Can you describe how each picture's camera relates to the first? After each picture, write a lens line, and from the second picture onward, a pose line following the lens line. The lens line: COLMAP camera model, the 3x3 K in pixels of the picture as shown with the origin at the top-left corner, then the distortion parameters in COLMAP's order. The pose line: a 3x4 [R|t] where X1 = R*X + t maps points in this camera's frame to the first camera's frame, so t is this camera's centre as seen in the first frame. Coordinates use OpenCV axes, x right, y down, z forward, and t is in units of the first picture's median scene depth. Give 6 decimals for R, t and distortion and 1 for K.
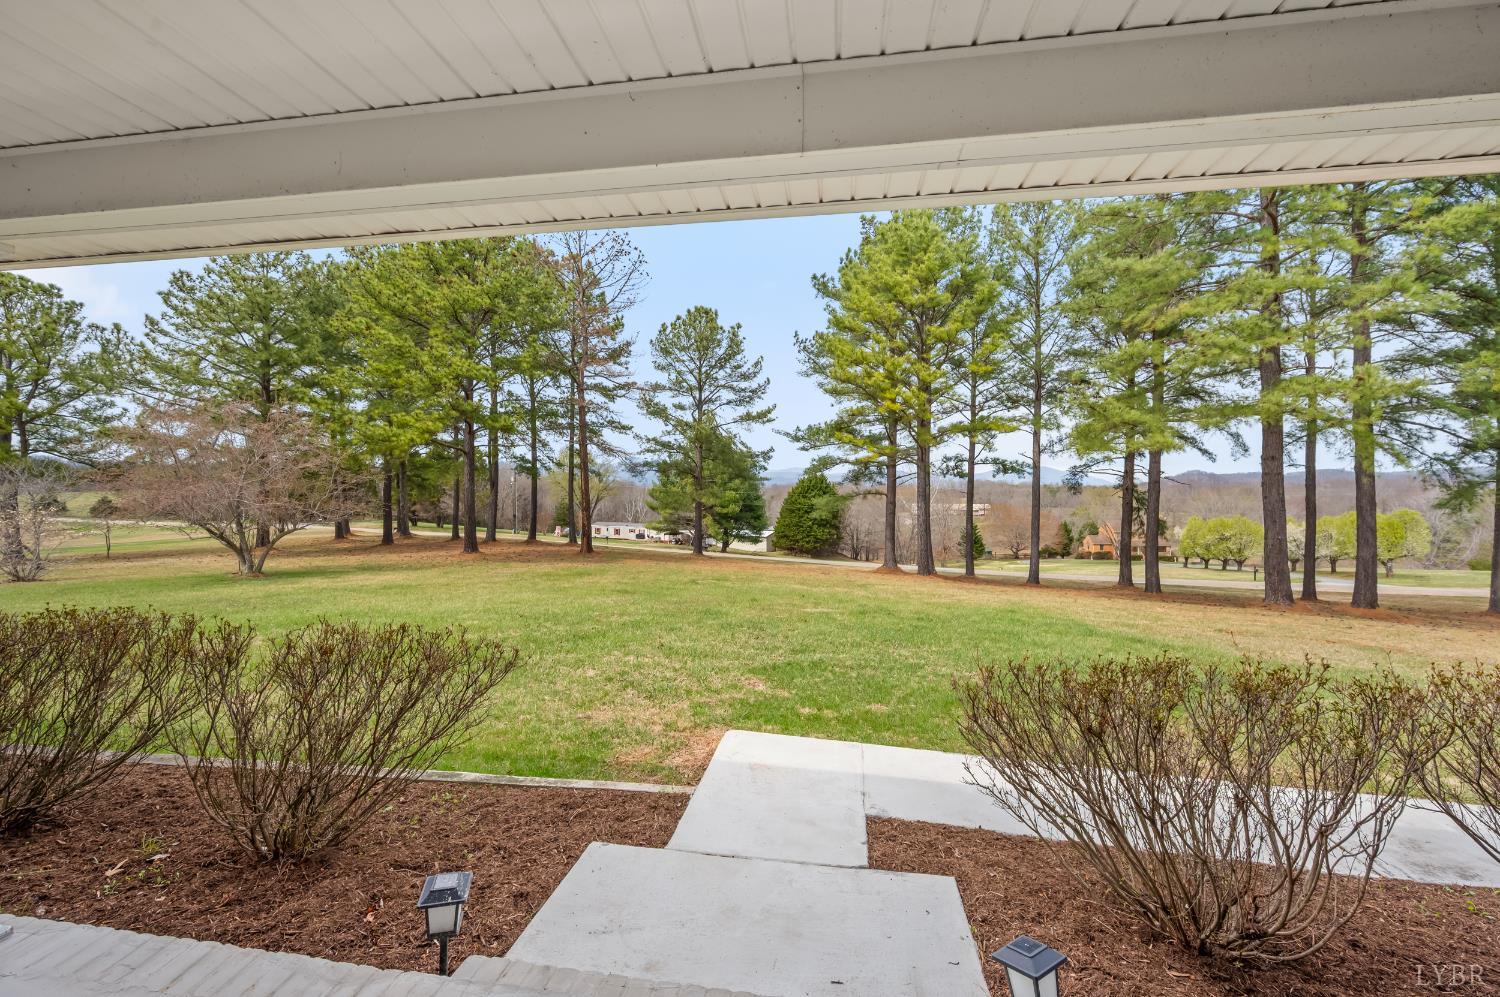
lens RADIAL K [[606.1, 0, 743.9], [0, 606.1, 497.4], [0, 0, 1]] dist [0.000723, 0.000078]
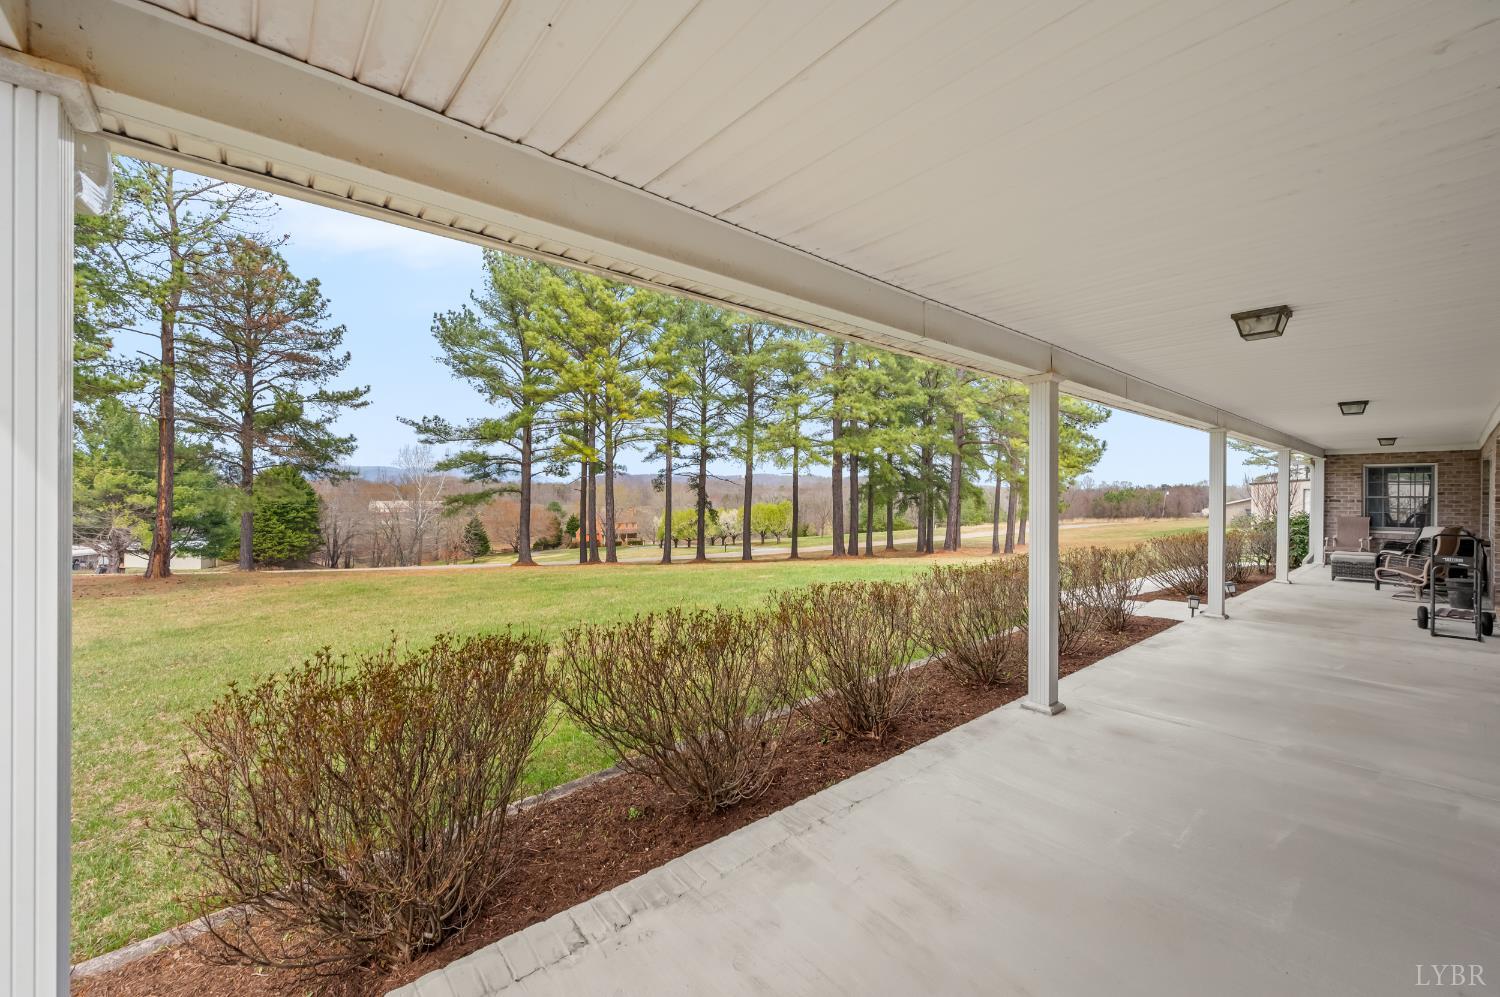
lens RADIAL K [[606.1, 0, 743.9], [0, 606.1, 497.4], [0, 0, 1]] dist [0.000723, 0.000078]
pose [[0.652607, -0.009178, 0.757641, -0.295718], [0.004594, 0.999956, 0.008156, -0.001833], [-0.757683, -0.001842, 0.652621, 0.050266]]
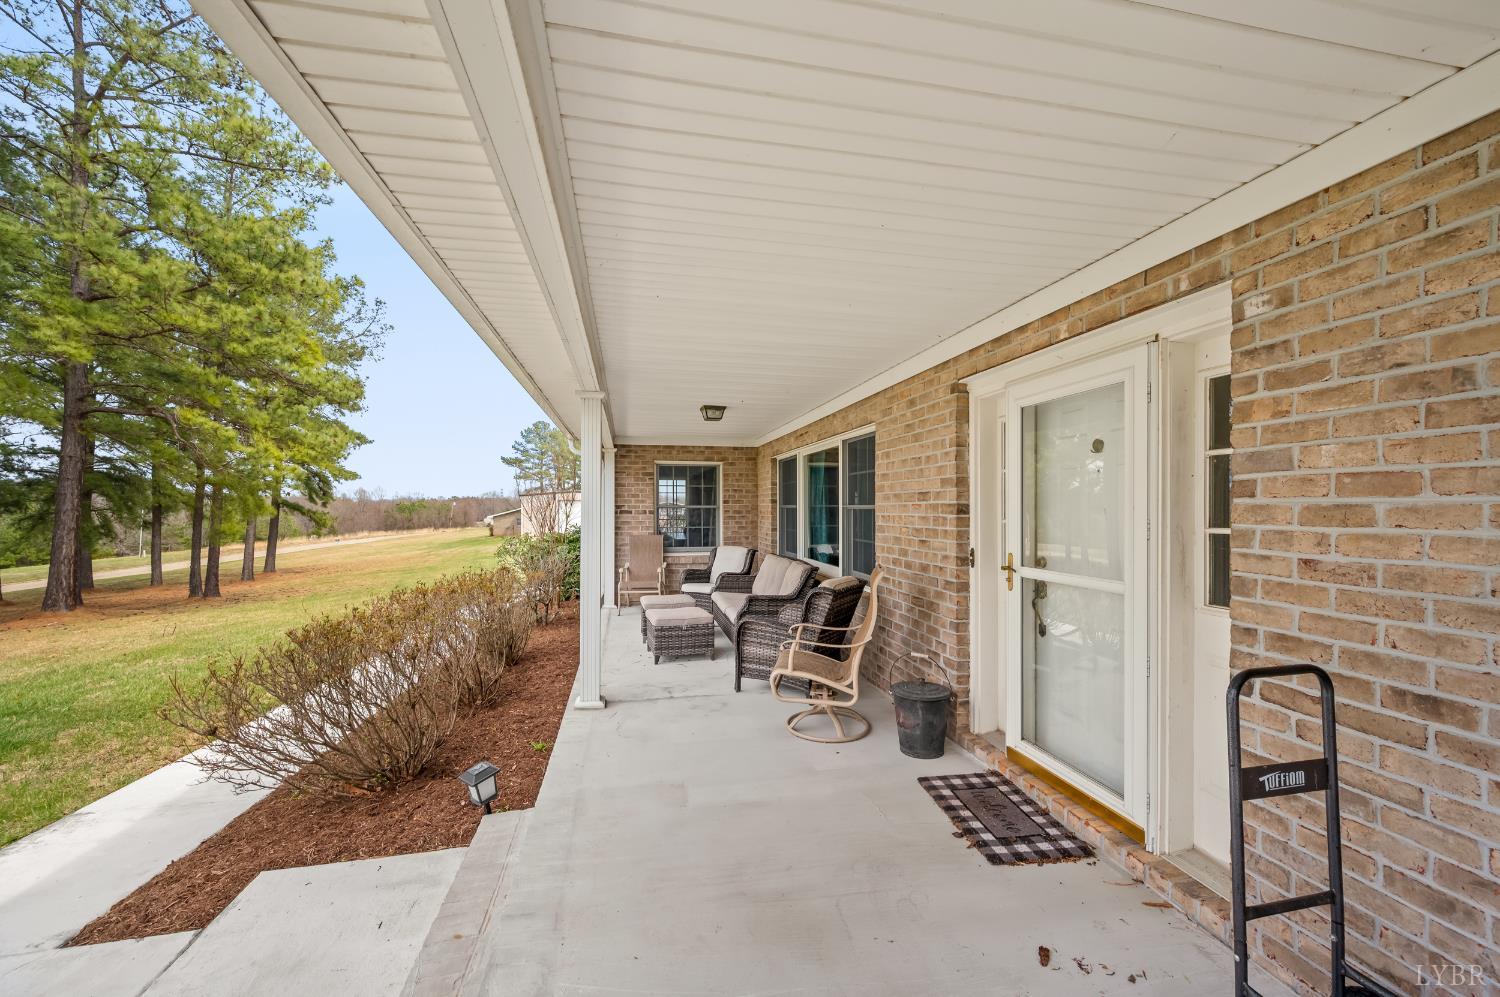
lens RADIAL K [[606.1, 0, 743.9], [0, 606.1, 497.4], [0, 0, 1]] dist [0.000723, 0.000078]
pose [[-0.333512, 0.007479, 0.942716, -0.083668], [-0.002457, 0.999958, -0.008802, 0.000422], [-0.942743, -0.005252, -0.333480, 0.055129]]
